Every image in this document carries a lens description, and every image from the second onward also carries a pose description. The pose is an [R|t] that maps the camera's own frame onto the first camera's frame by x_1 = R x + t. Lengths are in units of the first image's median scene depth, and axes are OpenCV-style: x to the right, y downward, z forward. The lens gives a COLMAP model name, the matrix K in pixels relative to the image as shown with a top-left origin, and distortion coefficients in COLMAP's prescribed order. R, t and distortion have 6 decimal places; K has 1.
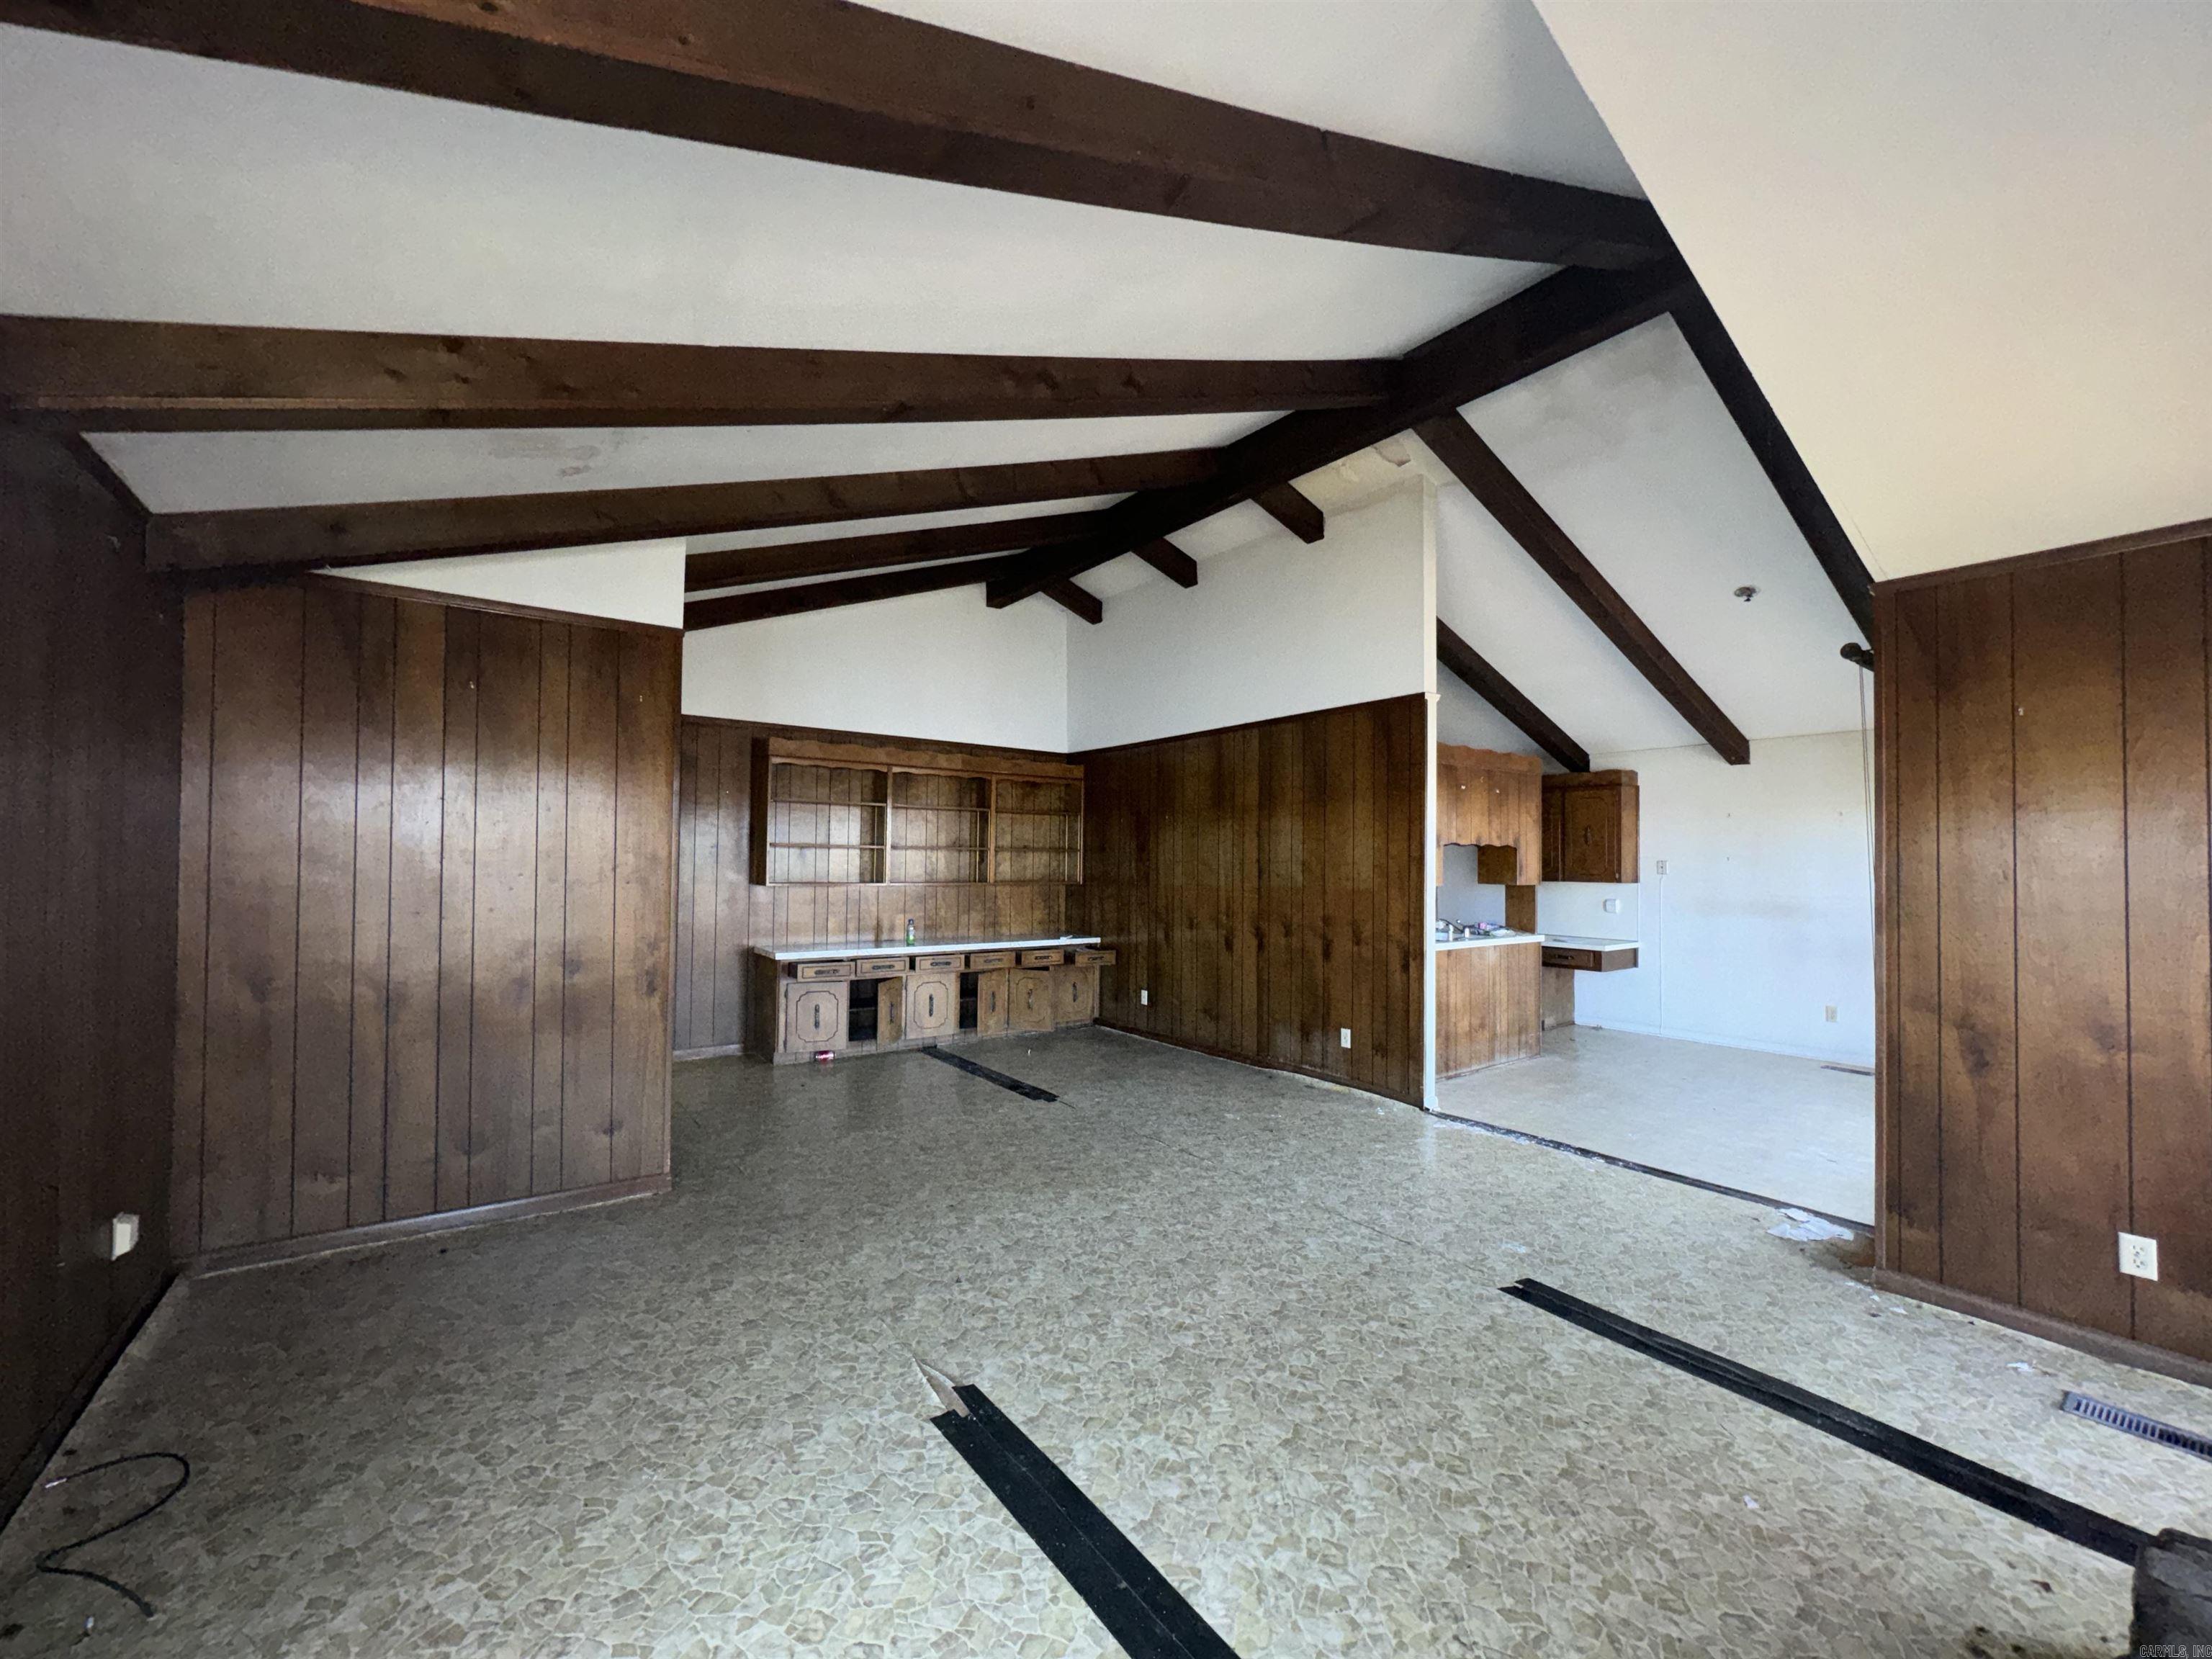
lens RADIAL K [[875.5, 0, 1106.0], [0, 875.5, 829.5], [0, 0, 1]] dist [-0.000047, -0.000118]
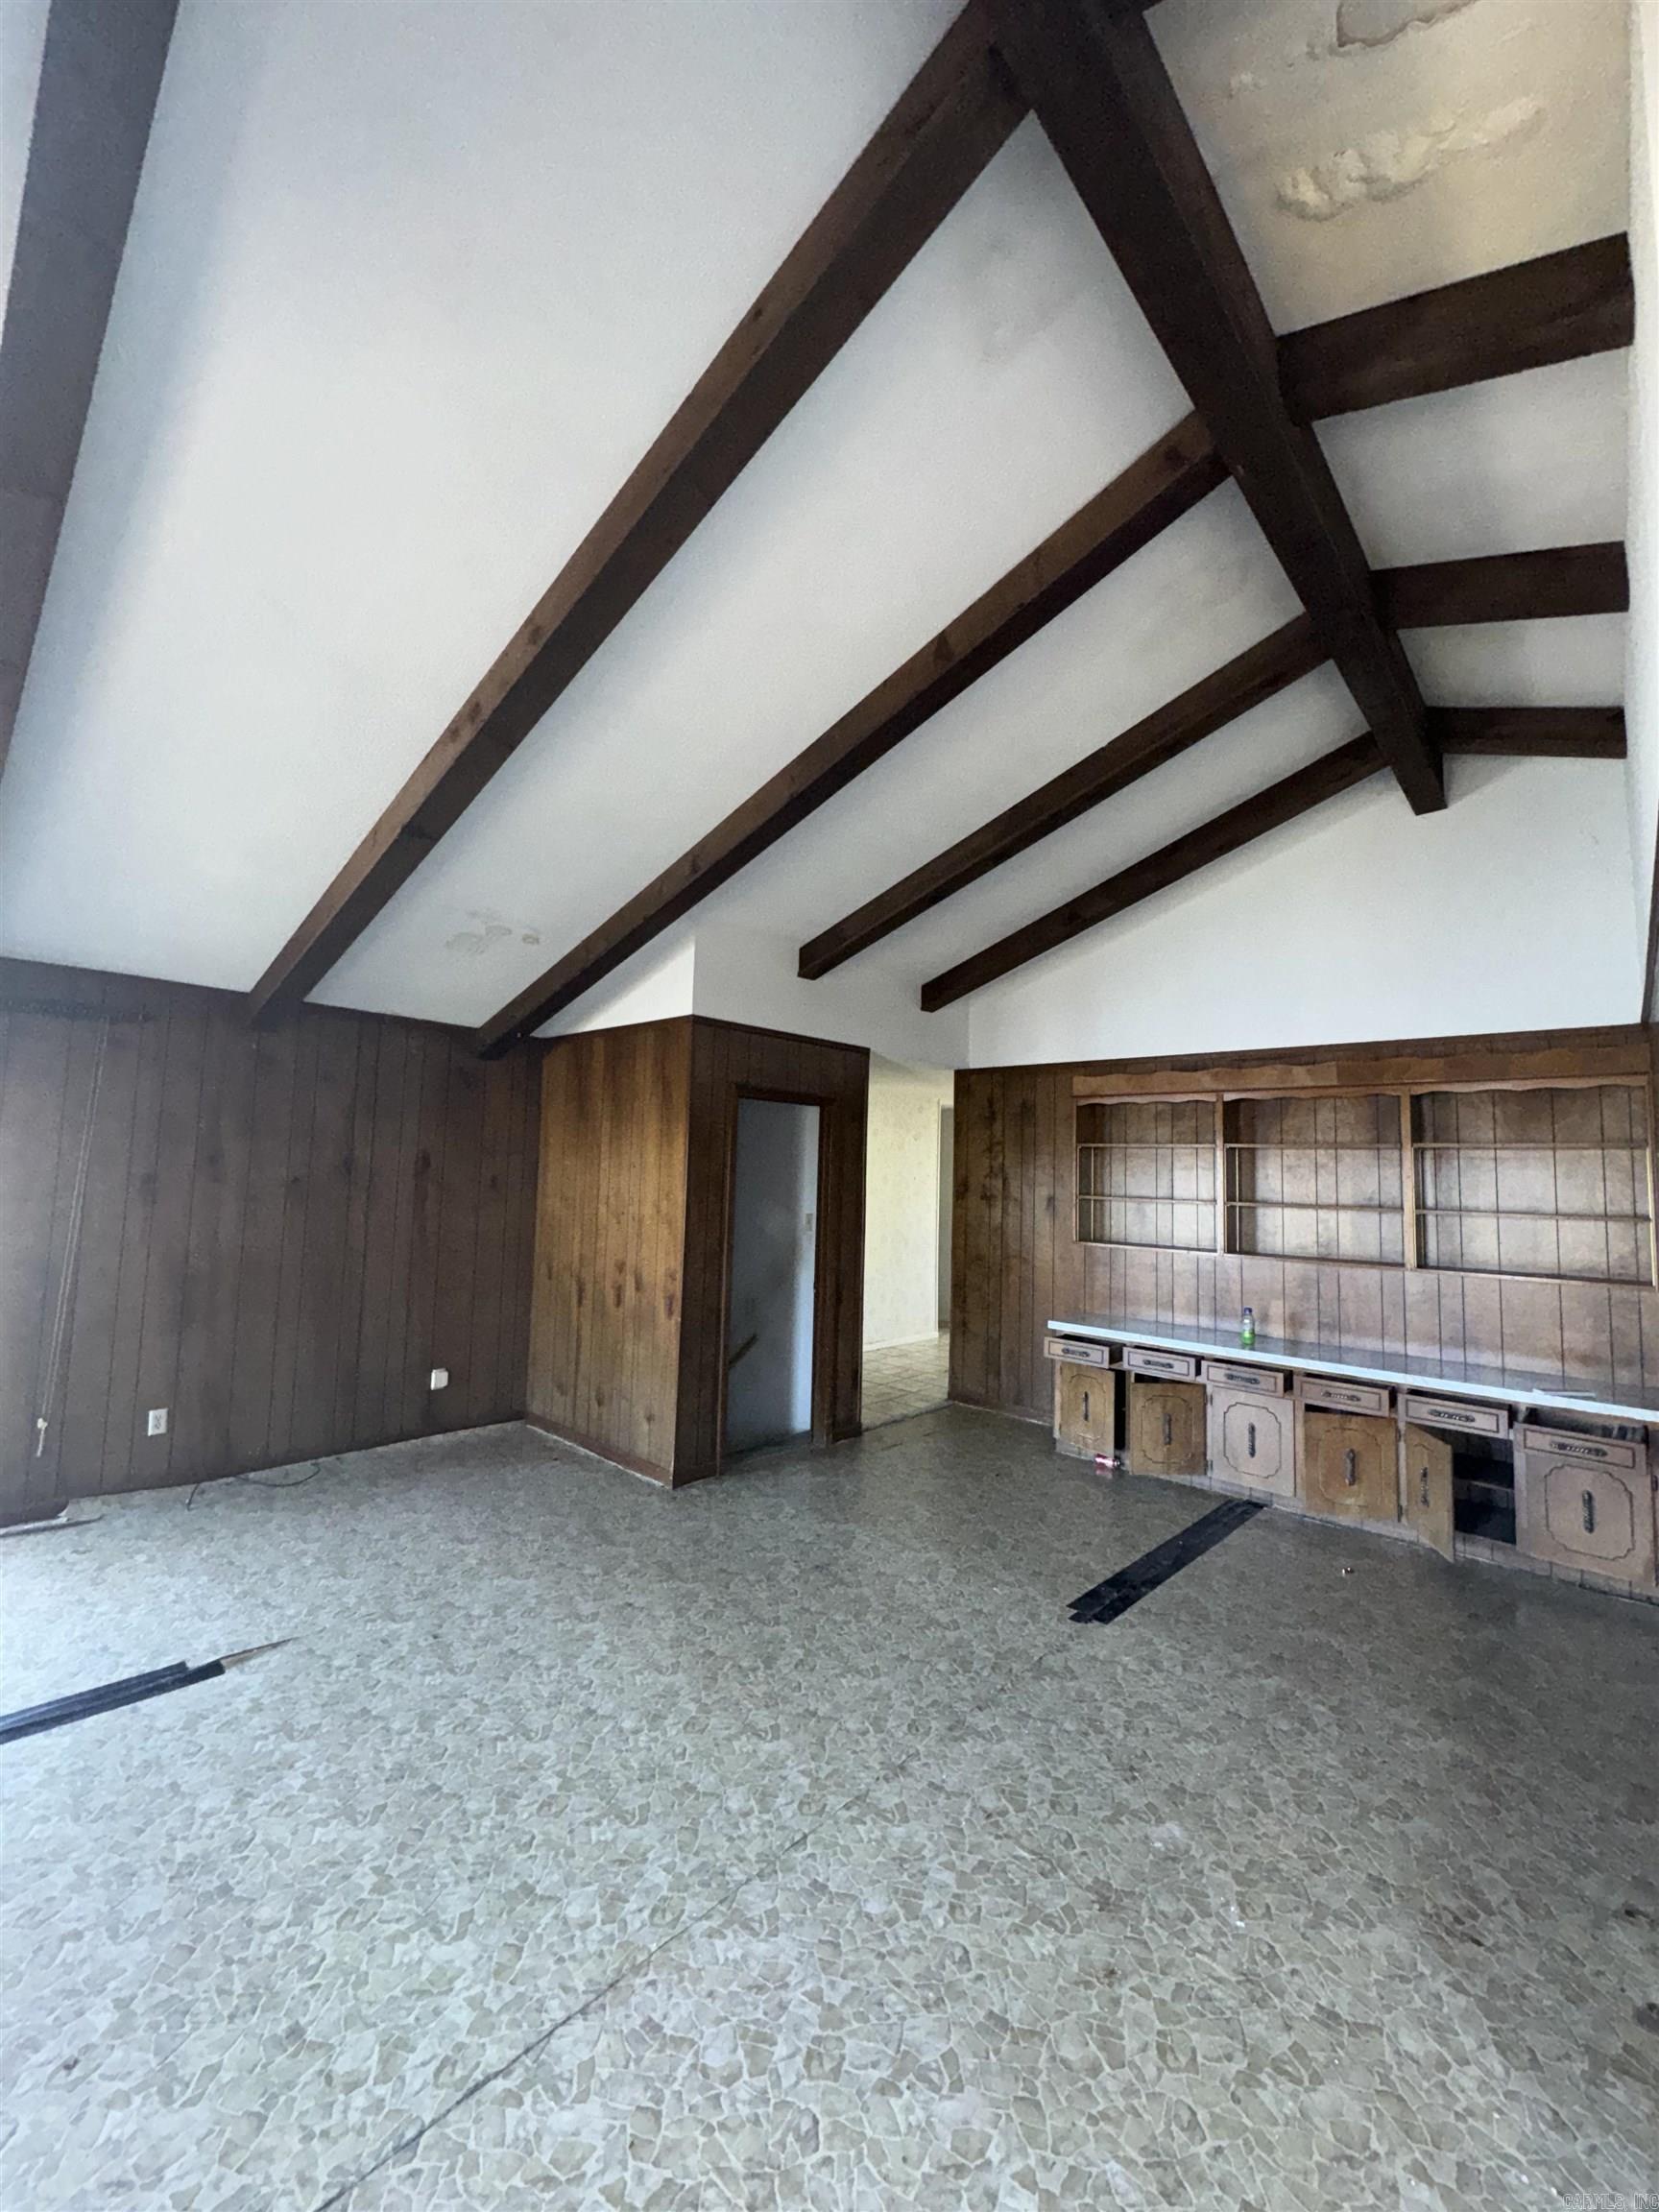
lens RADIAL K [[875.5, 0, 829.5], [0, 875.5, 1106.0], [0, 0, 1]] dist [-0.000047, -0.000118]
pose [[0.198795, -0.088722, -0.976017, 0.506644], [0.003760, 0.995956, -0.089768, 0.004825], [0.980034, 0.014176, 0.198325, 0.664390]]
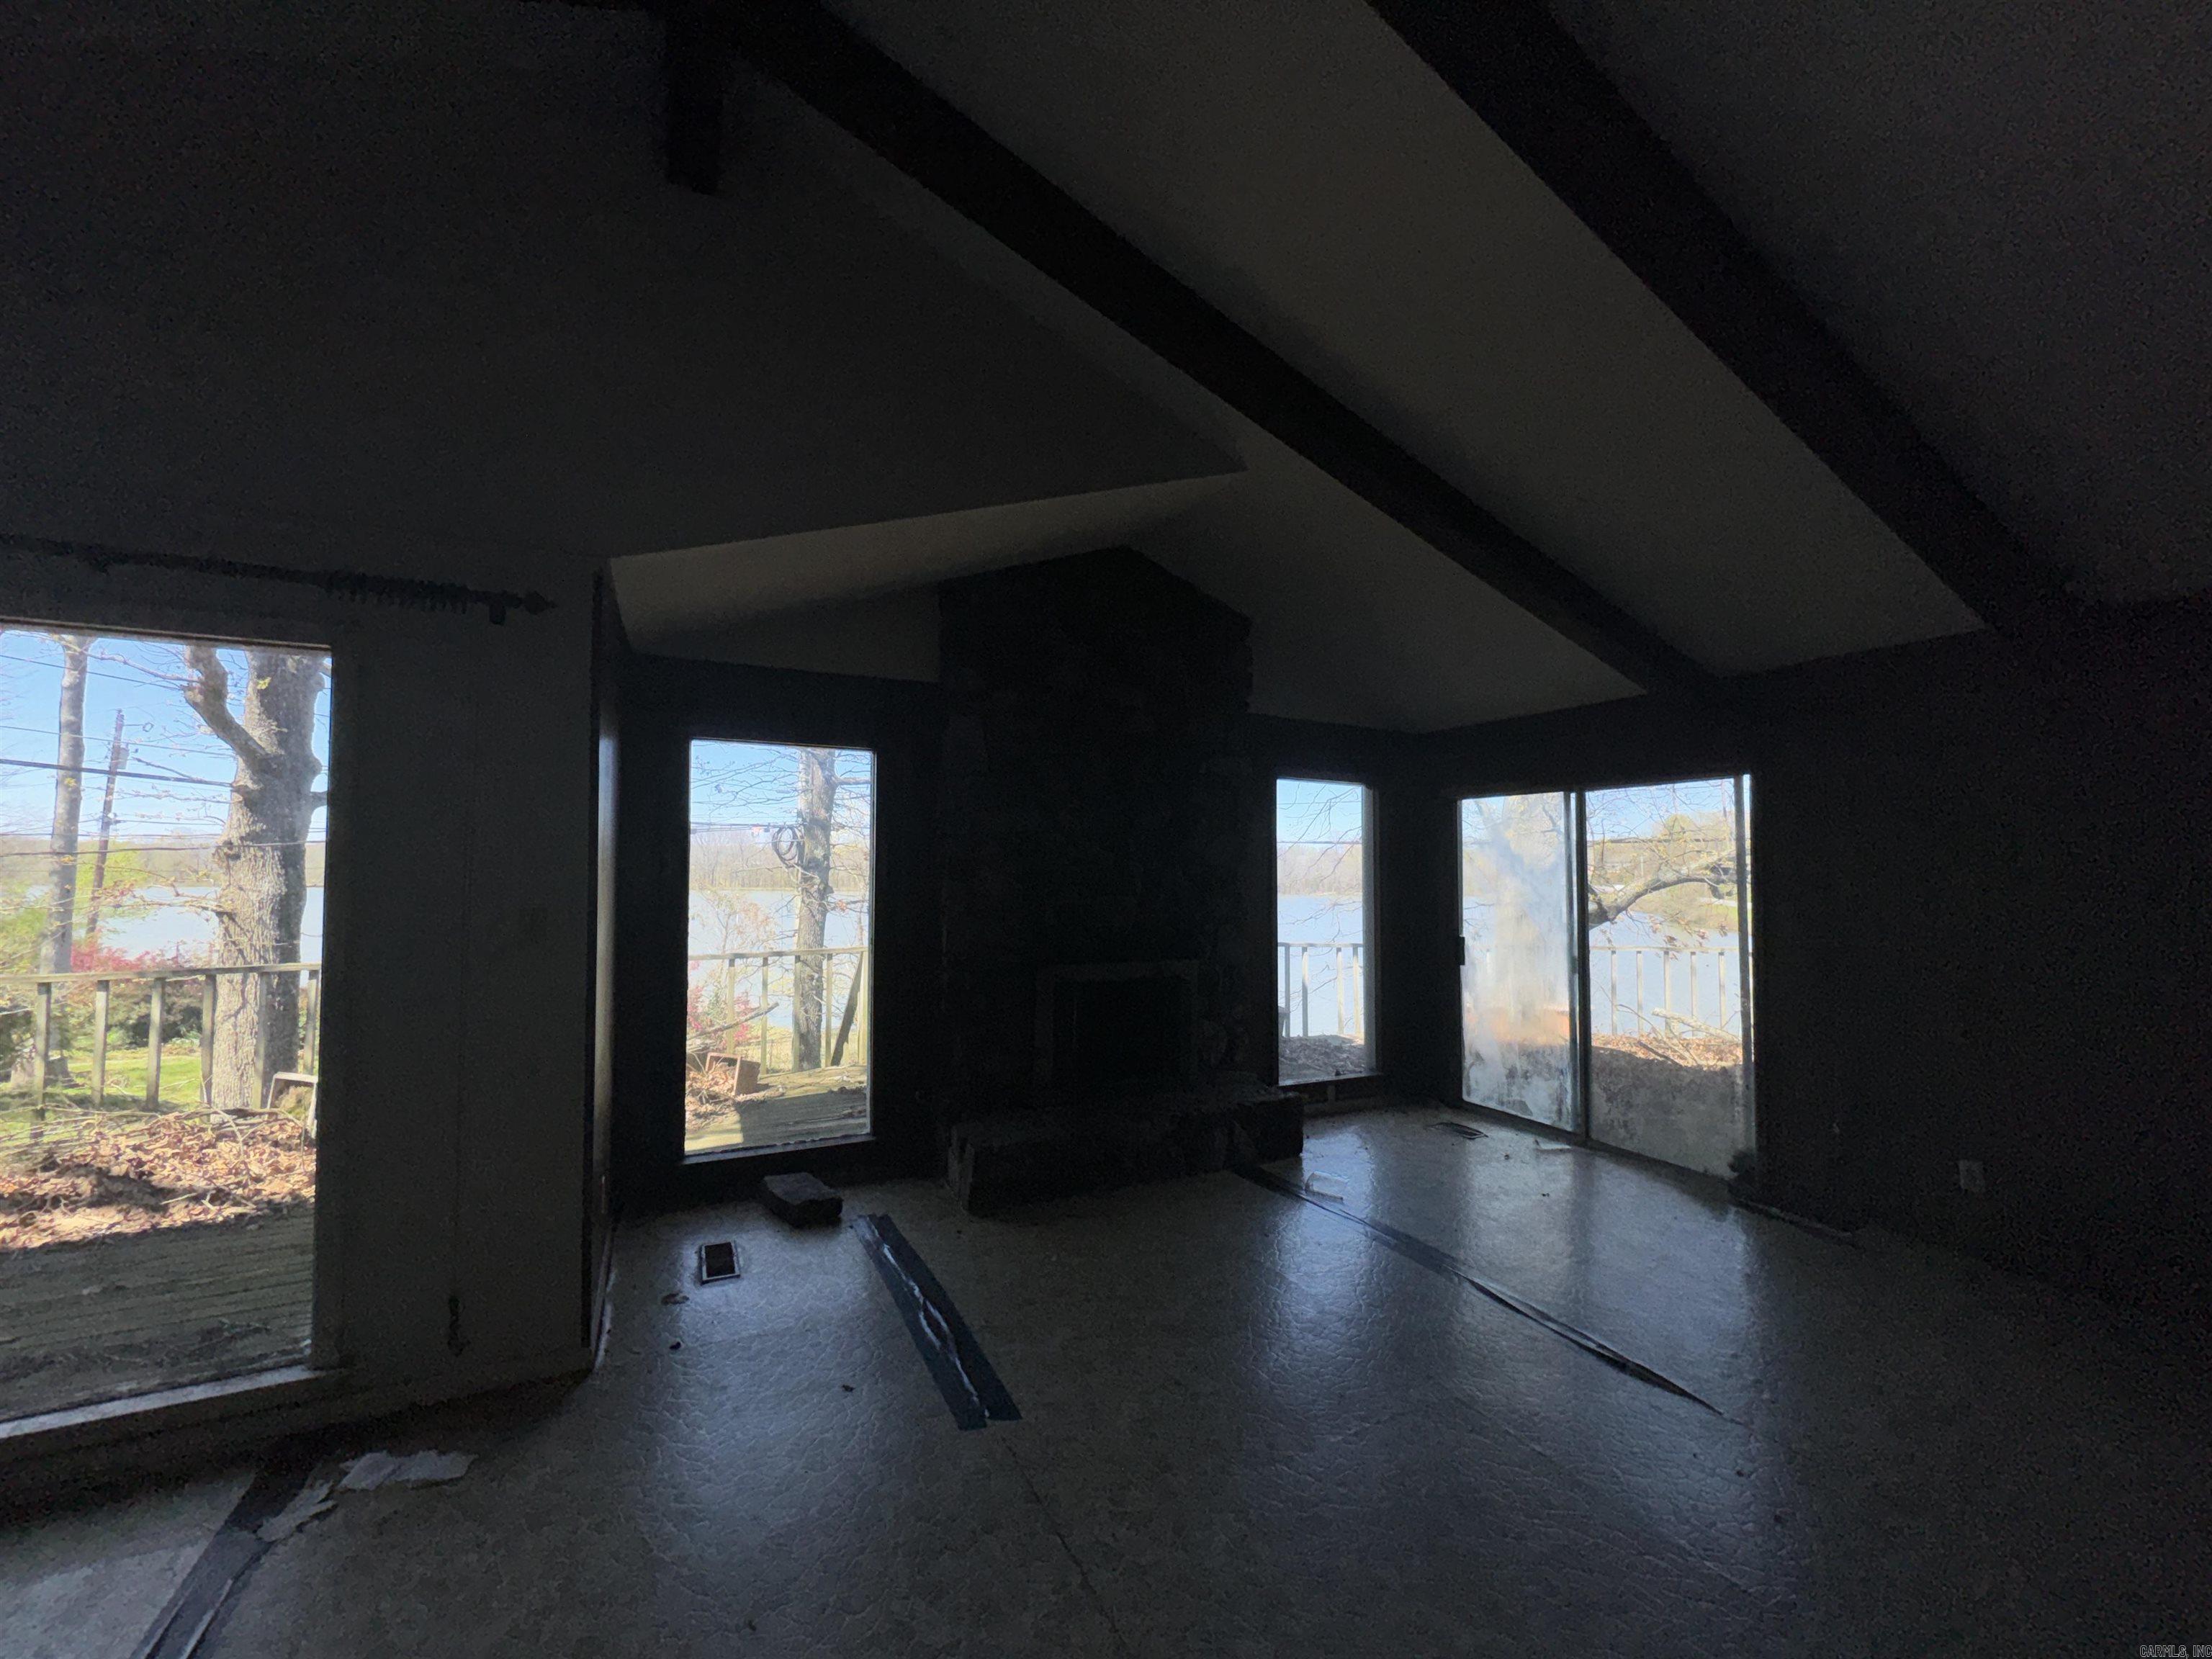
lens RADIAL K [[875.5, 0, 1106.0], [0, 875.5, 829.5], [0, 0, 1]] dist [-0.000047, -0.000118]
pose [[-0.985008, -0.008726, 0.172290, 0.126795], [-0.021671, 0.997067, -0.073399, 0.023270], [-0.171144, -0.076033, -0.982308, 0.968727]]
